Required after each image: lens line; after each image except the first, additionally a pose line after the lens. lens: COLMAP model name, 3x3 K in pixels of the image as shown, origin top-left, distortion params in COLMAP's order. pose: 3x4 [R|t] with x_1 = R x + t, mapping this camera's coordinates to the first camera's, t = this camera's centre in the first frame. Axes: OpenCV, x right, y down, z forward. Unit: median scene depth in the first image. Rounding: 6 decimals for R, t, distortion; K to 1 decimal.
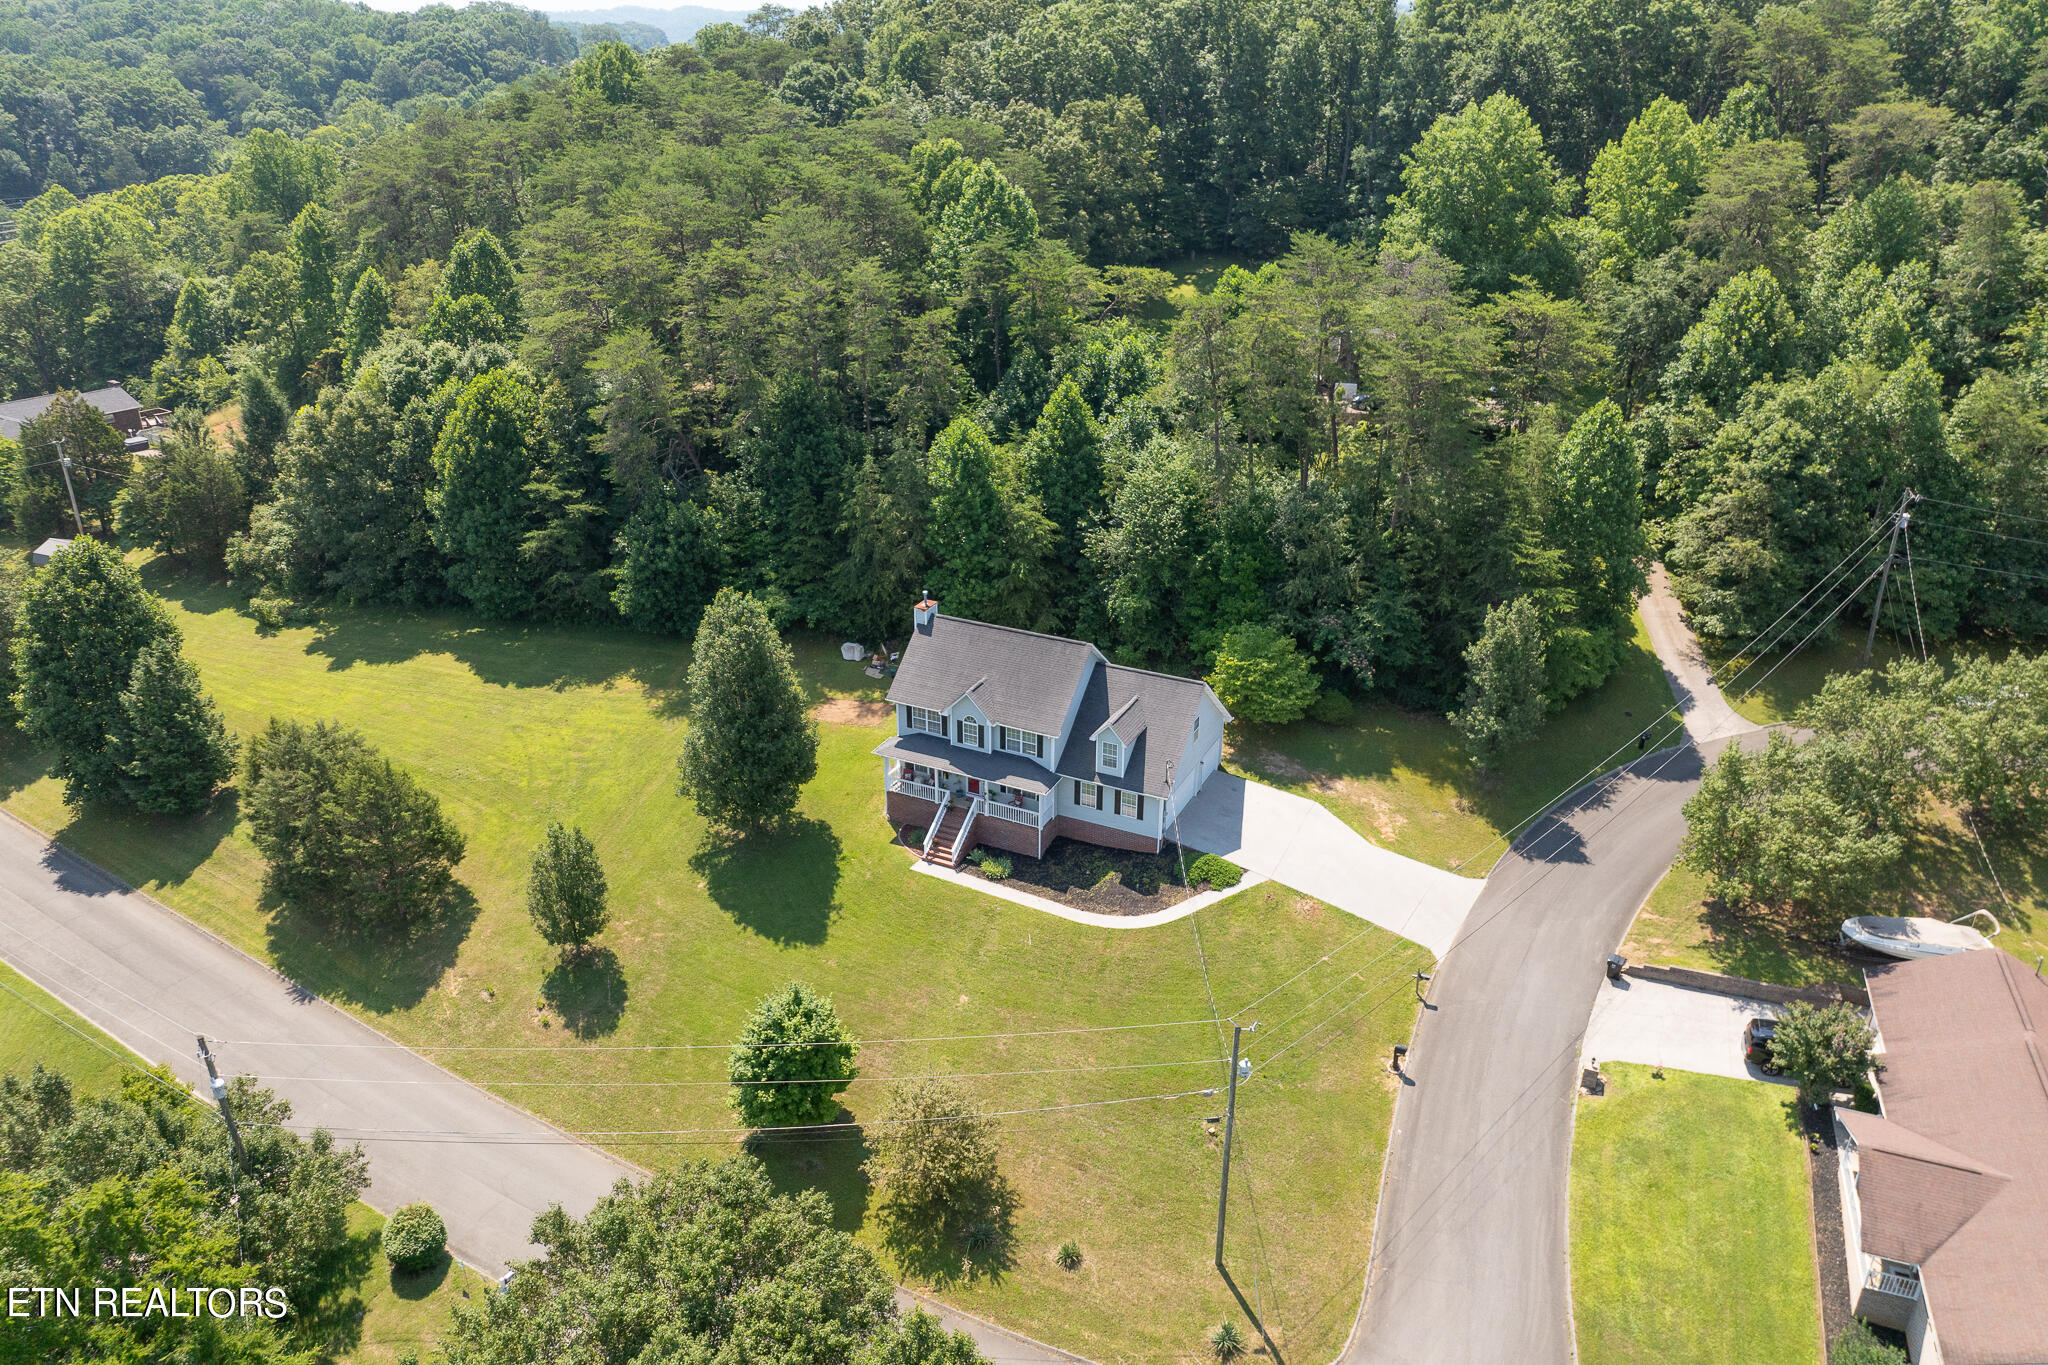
lens RADIAL K [[1444.9, 0, 1024.3], [0, 1444.9, 690.3], [0, 0, 1]] dist [-0.036956, -0.002532]
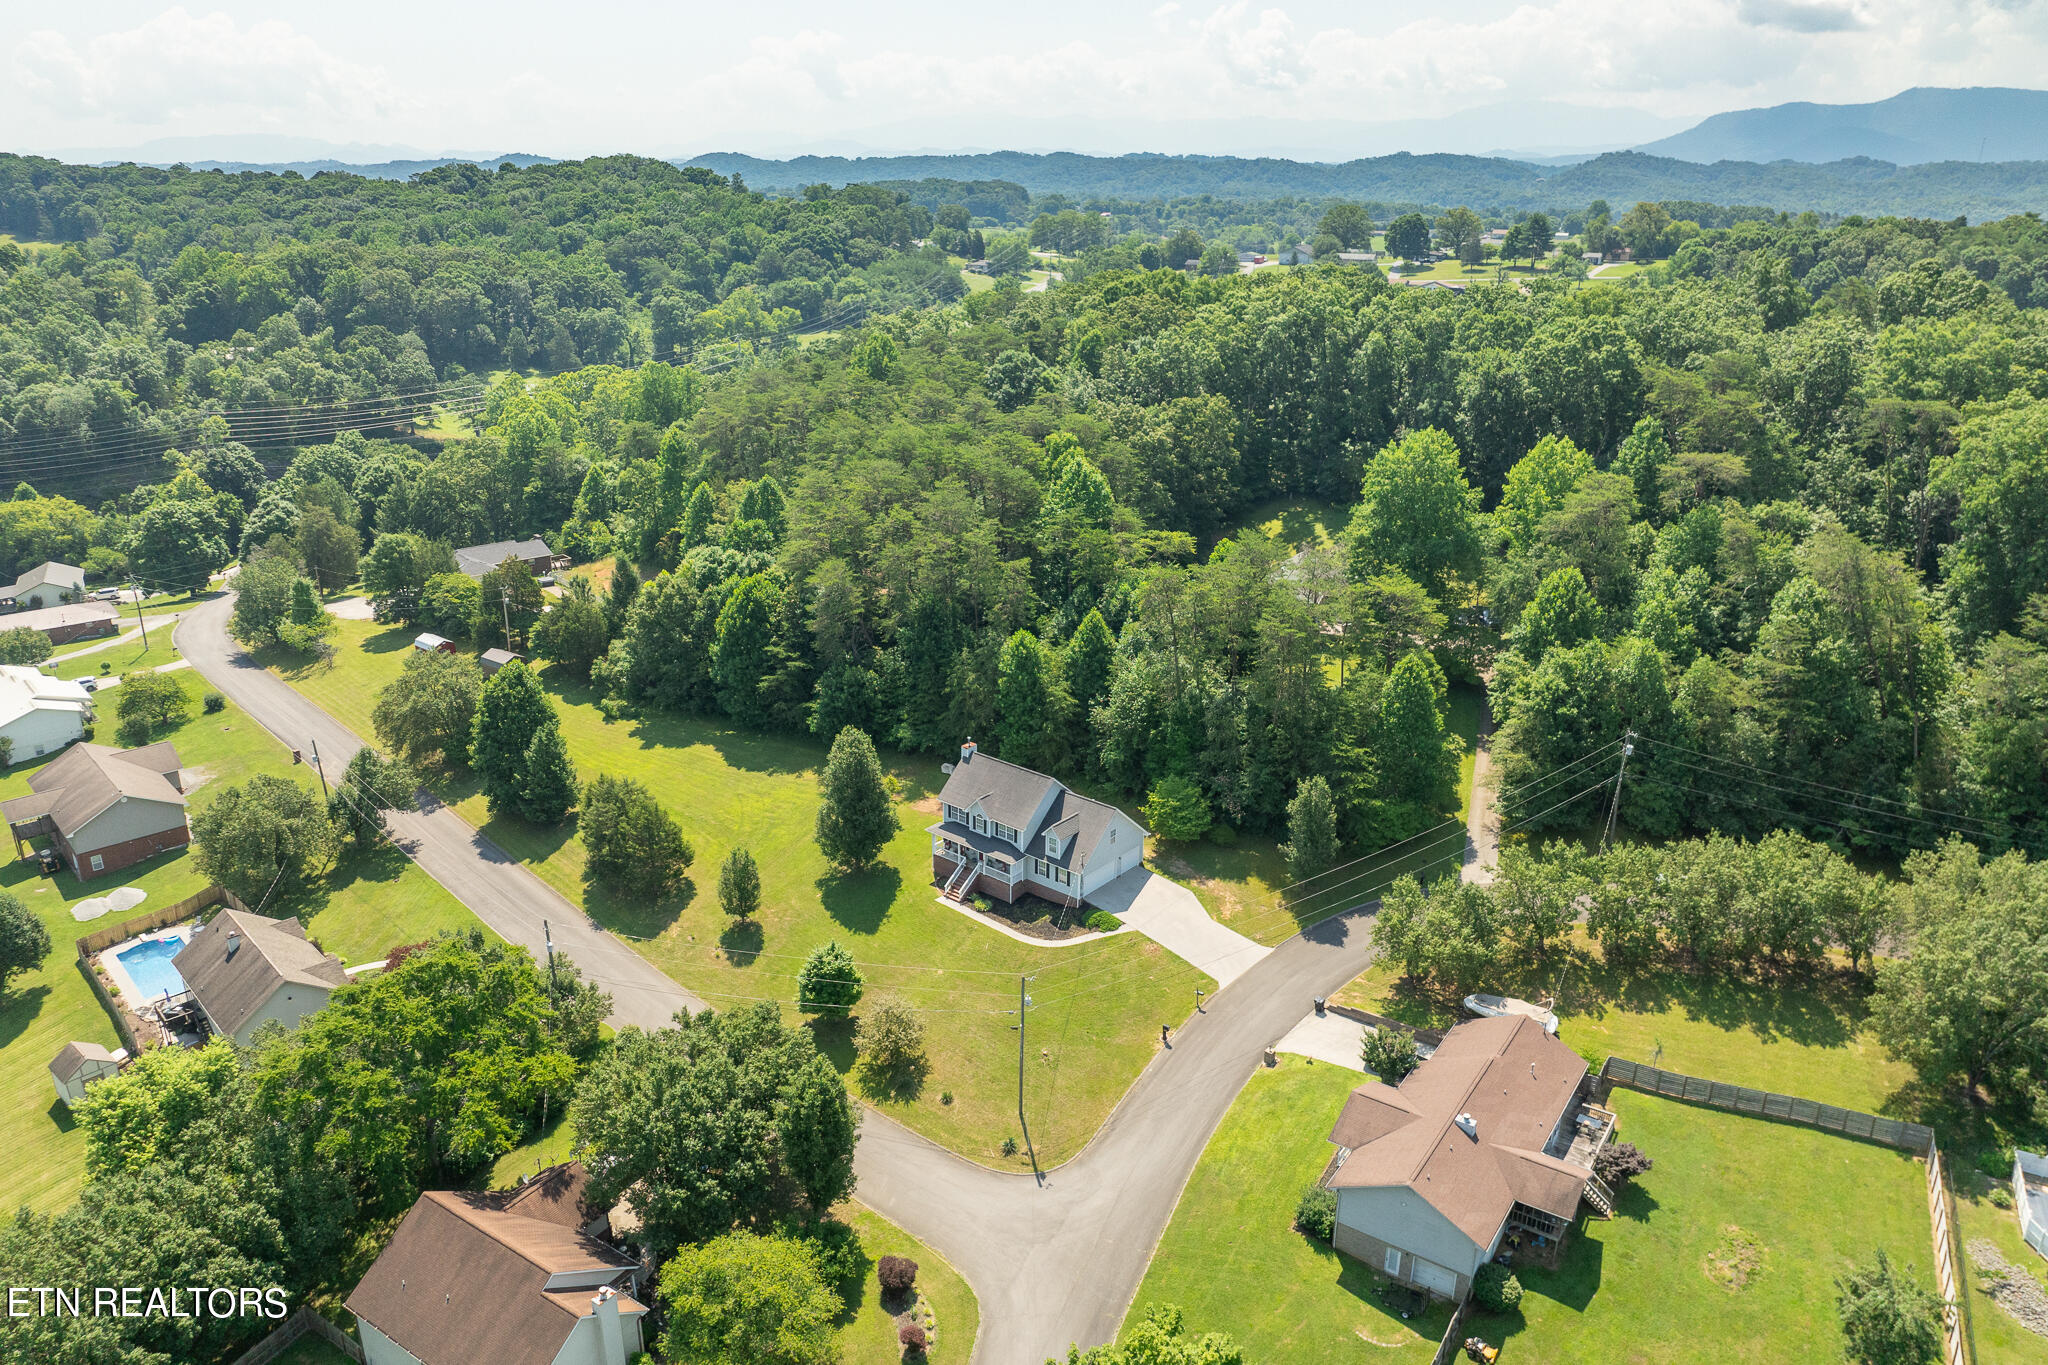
lens RADIAL K [[1444.9, 0, 1024.3], [0, 1444.9, 690.3], [0, 0, 1]] dist [-0.036956, -0.002532]
pose [[0.972041, 0.086702, -0.218217, 0.336524], [-0.104686, 0.991879, -0.072228, -0.008263], [0.210183, 0.093053, 0.973224, -0.589653]]
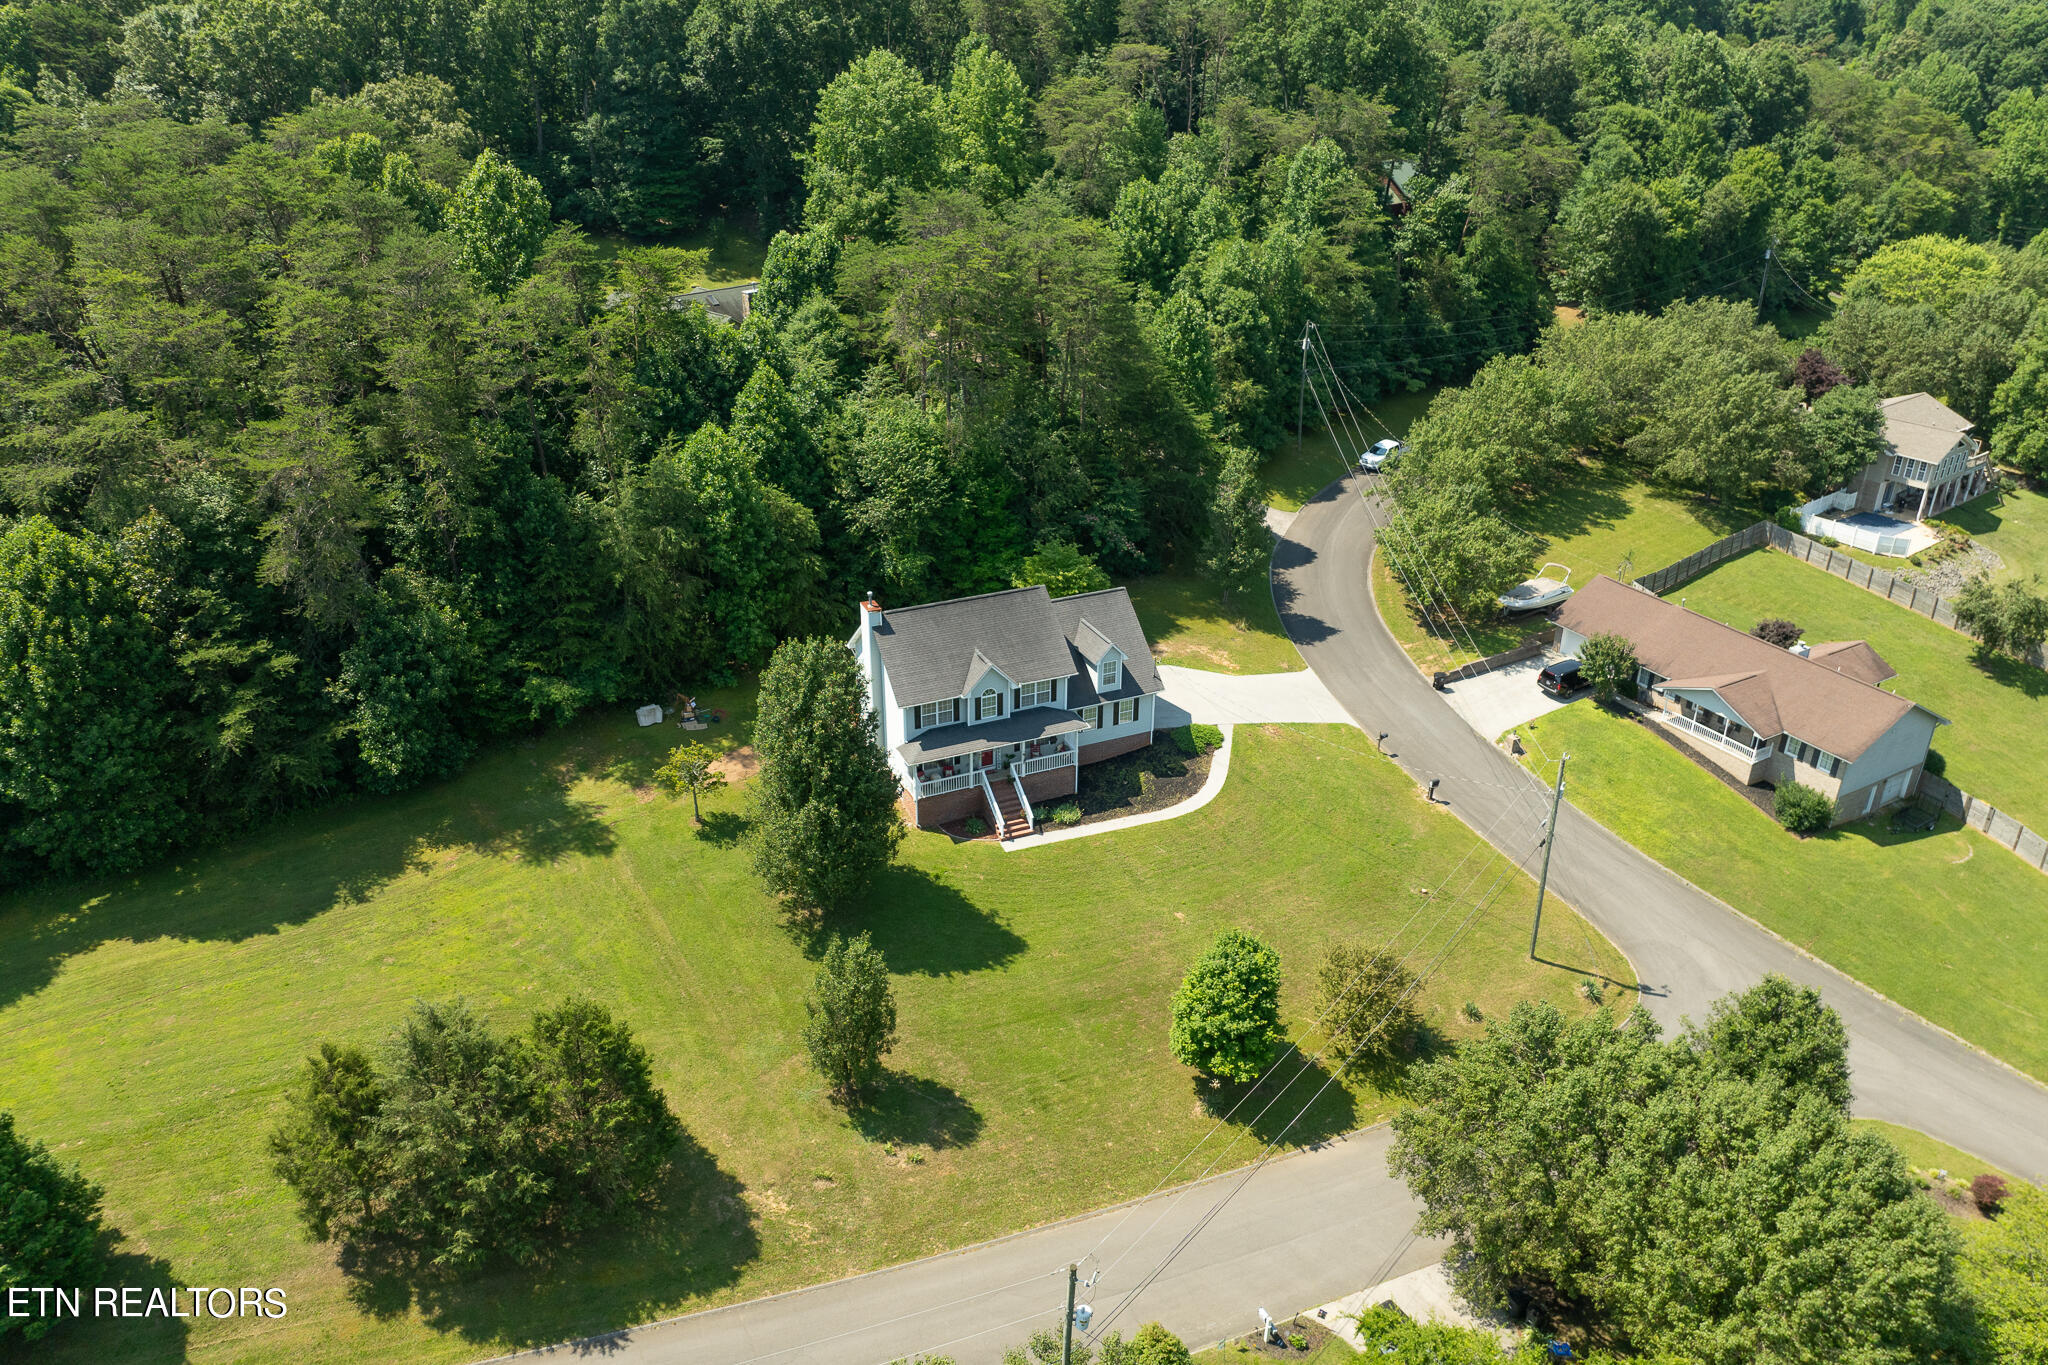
lens RADIAL K [[1444.9, 0, 1024.3], [0, 1444.9, 690.3], [0, 0, 1]] dist [-0.036956, -0.002532]
pose [[0.631721, -0.340012, 0.696649, -0.653971], [0.324307, 0.932171, 0.160882, -0.121814], [-0.704098, 0.124296, 0.699140, 0.259762]]
